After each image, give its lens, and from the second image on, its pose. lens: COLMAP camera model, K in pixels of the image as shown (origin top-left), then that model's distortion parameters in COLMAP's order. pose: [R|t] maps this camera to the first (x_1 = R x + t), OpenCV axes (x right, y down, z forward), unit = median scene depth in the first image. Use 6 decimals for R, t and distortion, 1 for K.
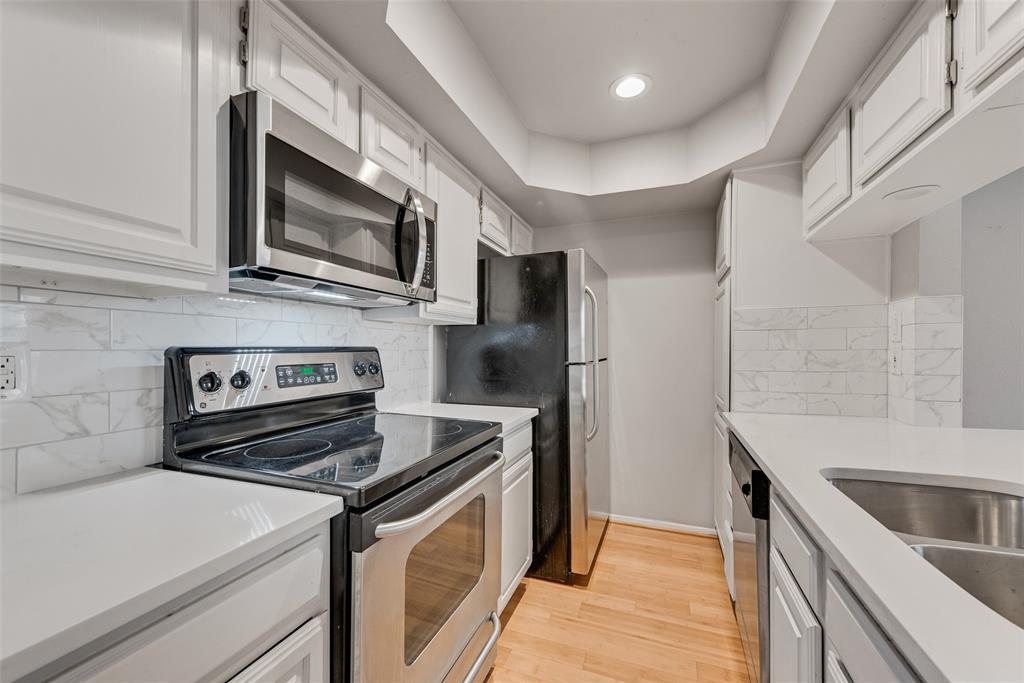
lens RADIAL K [[400.1, 0, 514.4], [0, 400.1, 352.4], [0, 0, 1]] dist [0.010005, 0.000101]
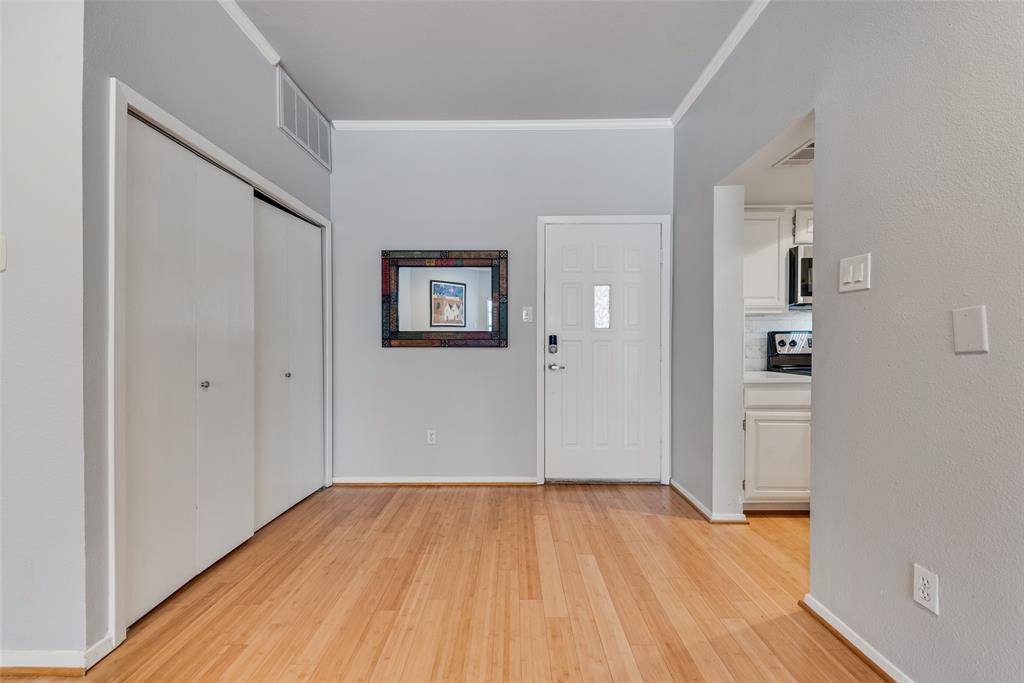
lens RADIAL K [[400.1, 0, 512.8], [0, 400.1, 343.0], [0, 0, 1]] dist [0.010005, 0.000101]
pose [[0.350480, 0.003420, -0.936564, 1.286177], [0.006653, 0.999959, 0.006141, 0.042125], [0.936547, -0.008383, 0.350443, -1.848271]]
